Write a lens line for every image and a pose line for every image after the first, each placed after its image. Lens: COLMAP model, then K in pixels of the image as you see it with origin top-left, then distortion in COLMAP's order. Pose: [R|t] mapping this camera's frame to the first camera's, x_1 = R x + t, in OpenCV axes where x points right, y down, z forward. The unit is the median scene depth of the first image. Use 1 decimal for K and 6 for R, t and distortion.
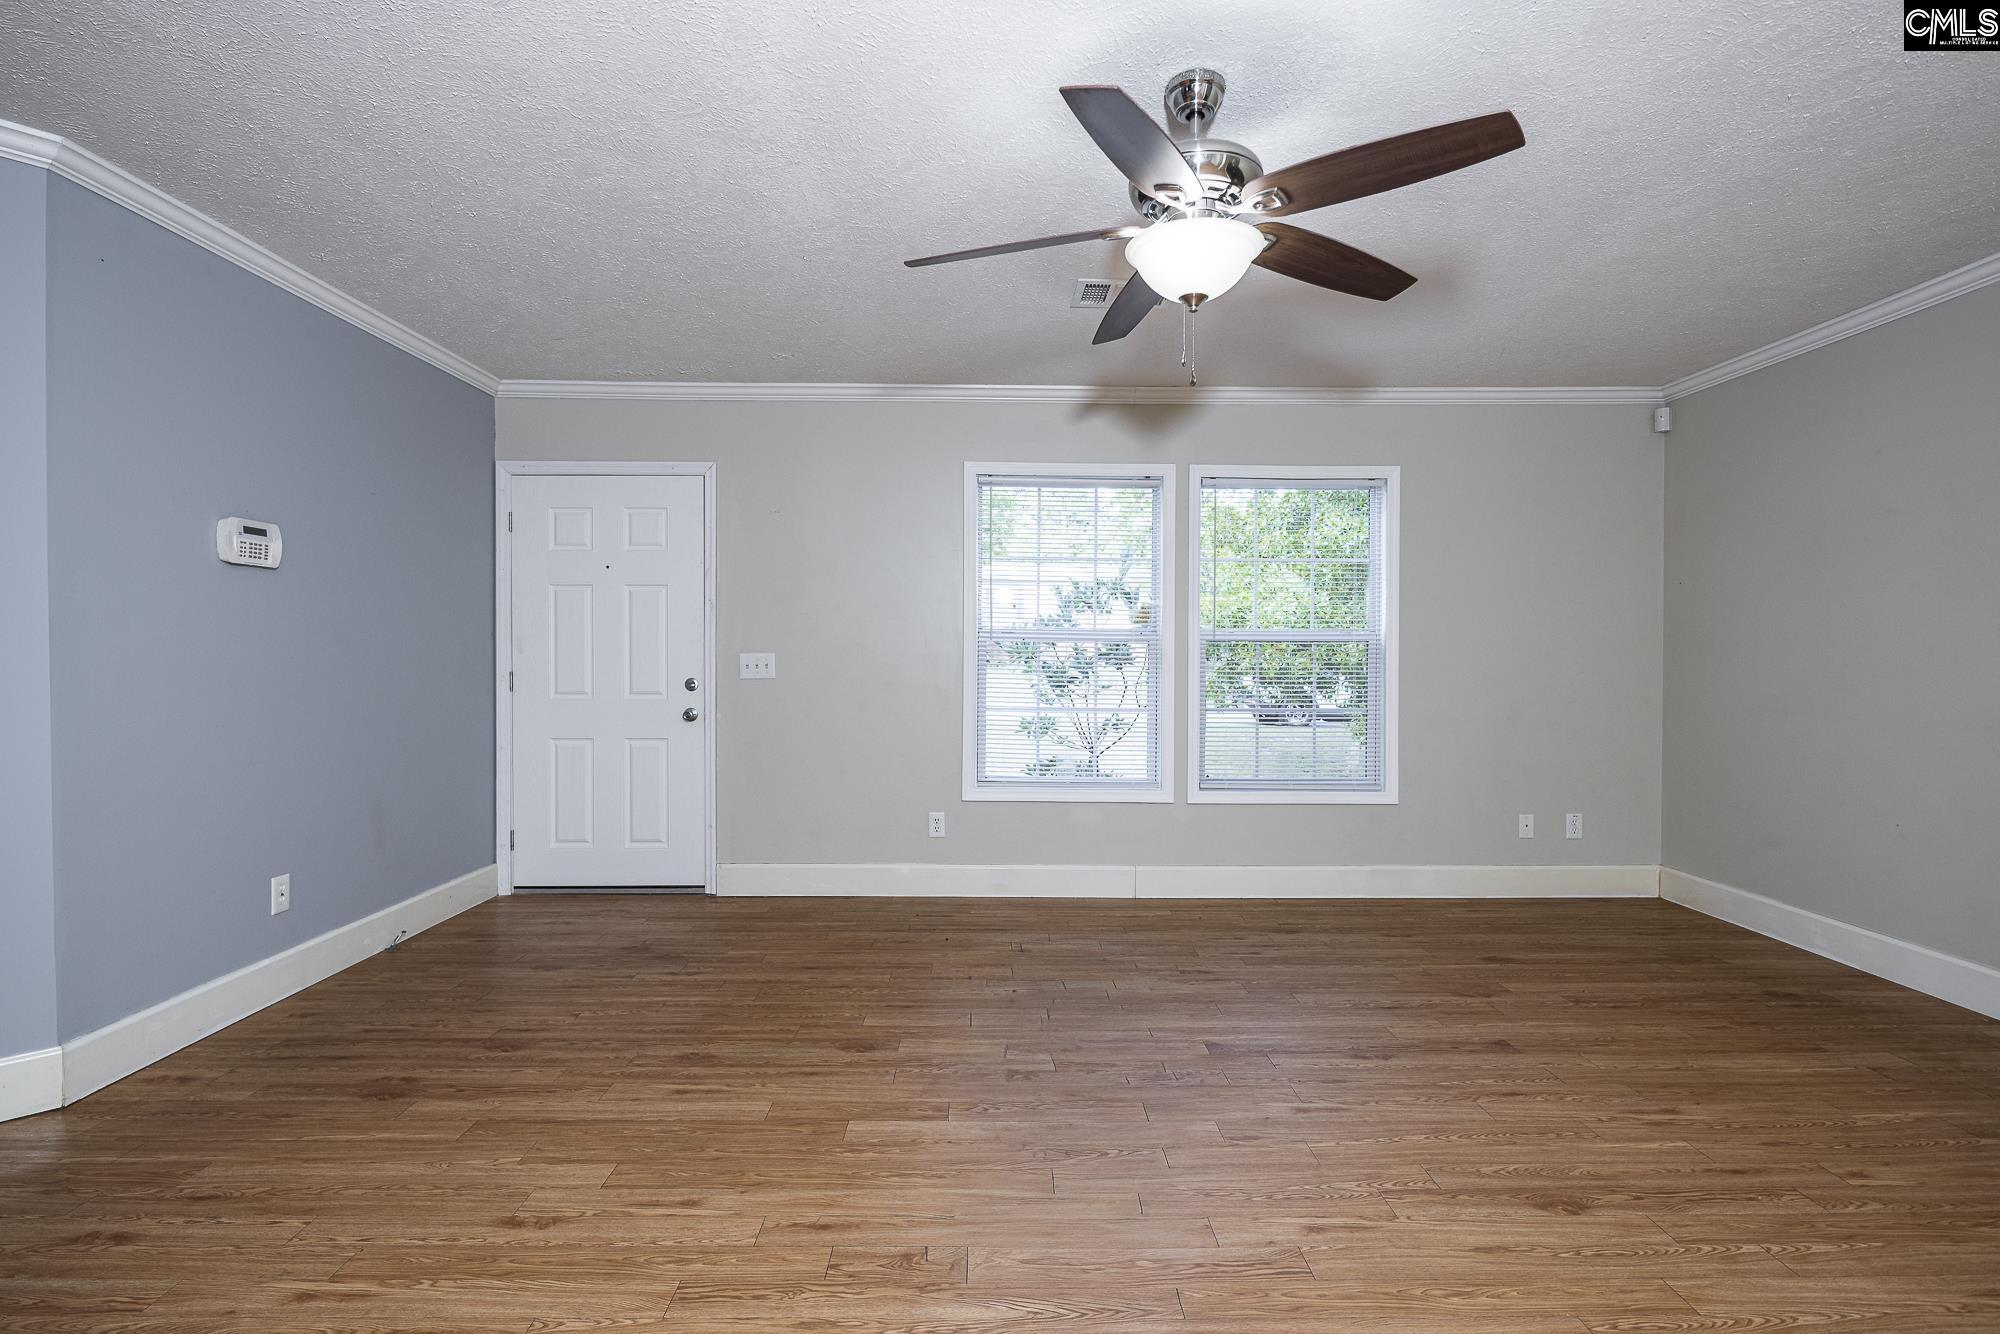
lens RADIAL K [[971.9, 0, 1000.0], [0, 971.9, 667.0], [0, 0, 1]] dist [0.001411, -0.000657]
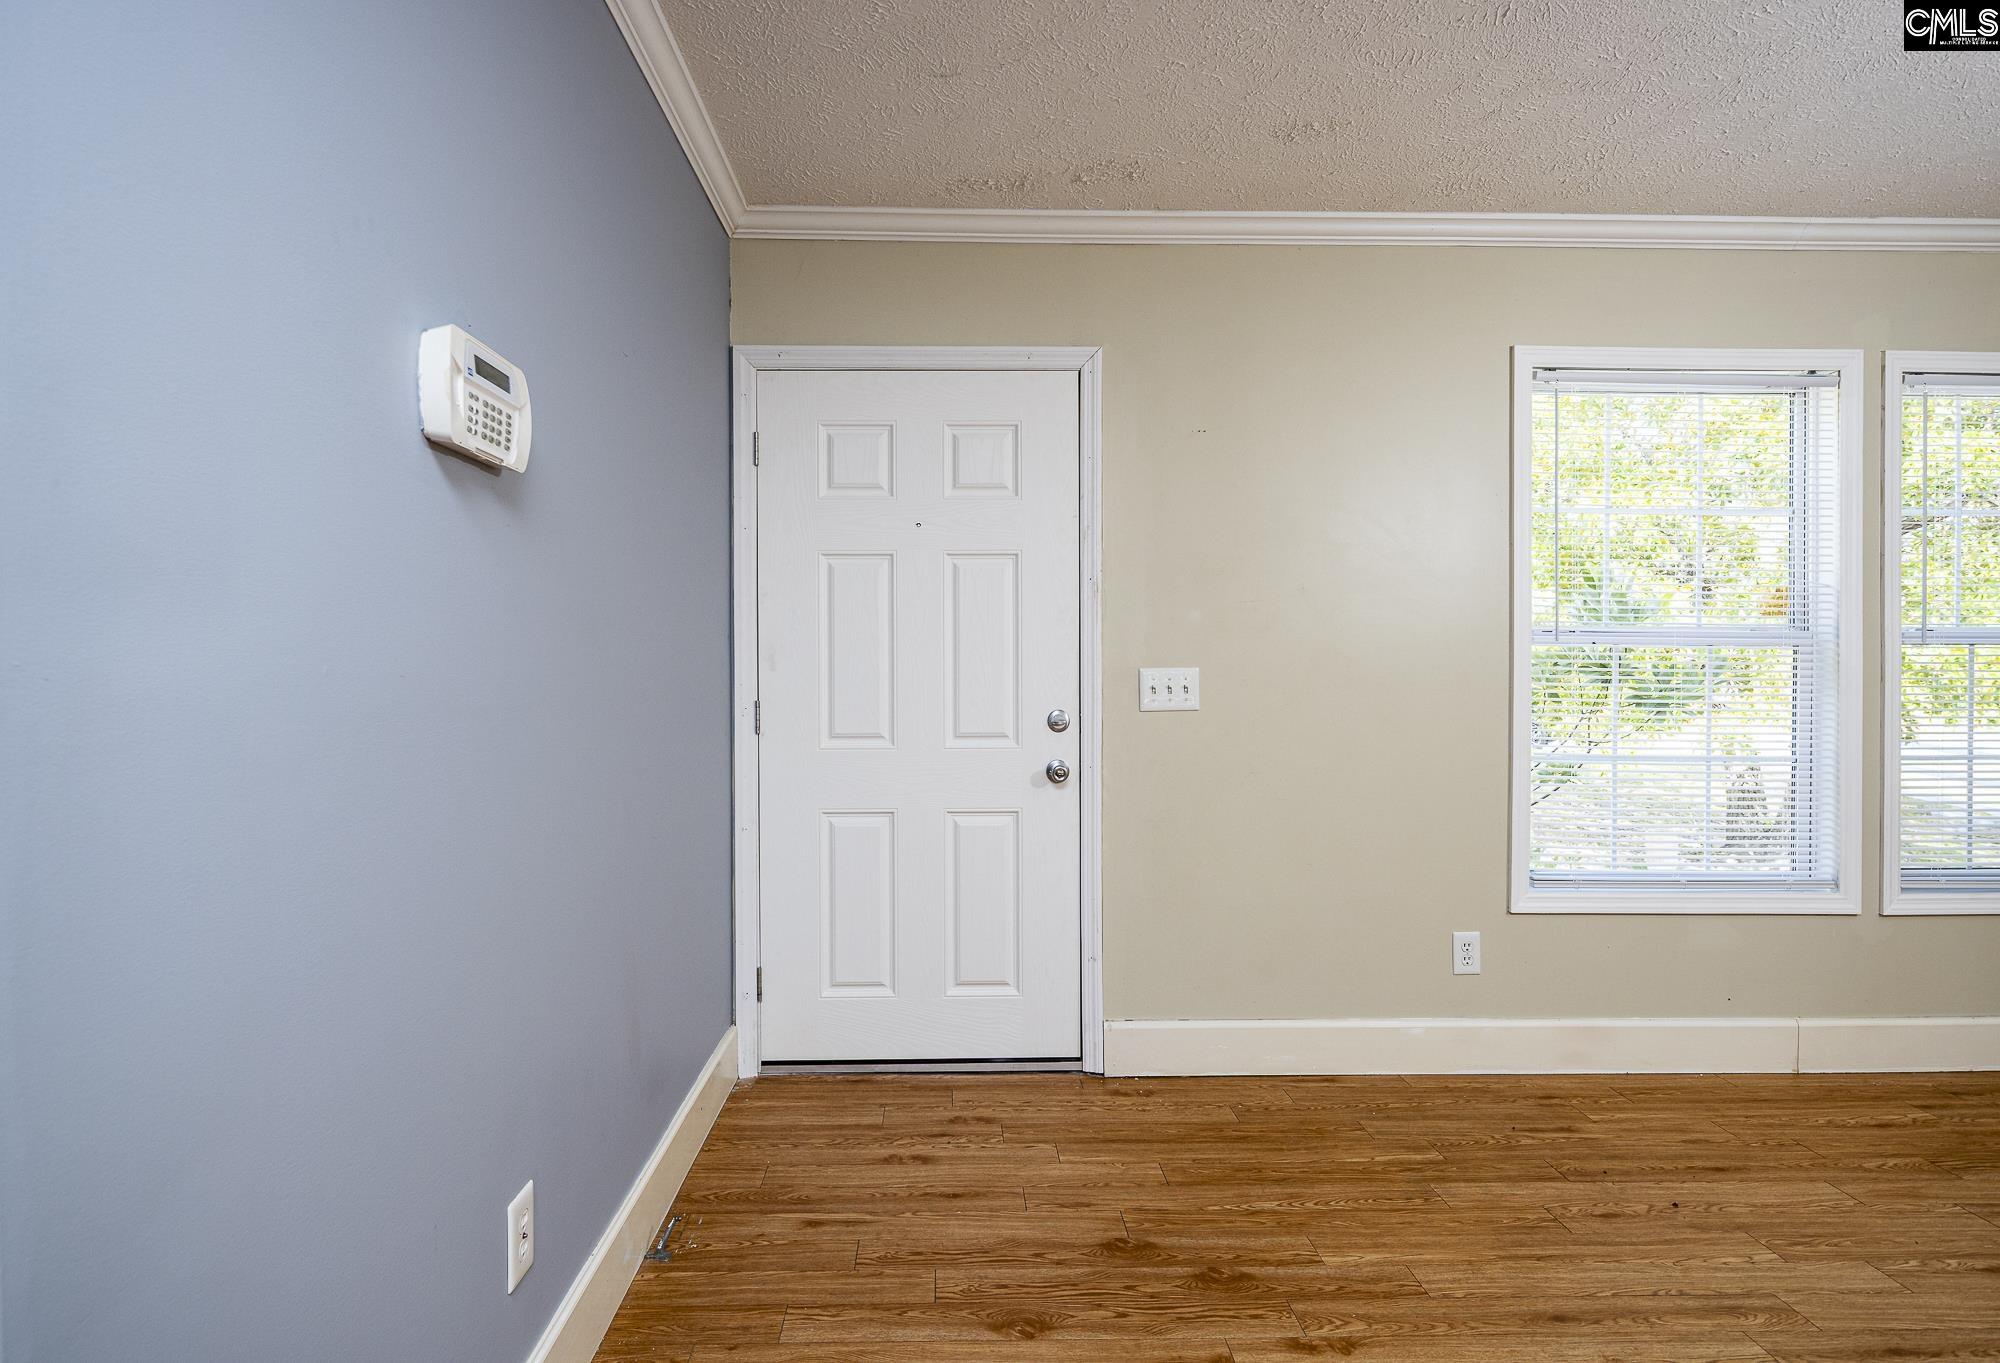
lens RADIAL K [[1026.4, 0, 989.7], [0, 1026.4, 674.7], [0, 0, 1]] dist [0.003393, 0.000510]
pose [[0.999957, -0.005035, 0.007819, -0.365398], [0.005061, 0.999982, -0.003192, -0.008395], [-0.007803, 0.003231, 0.999964, 0.371295]]
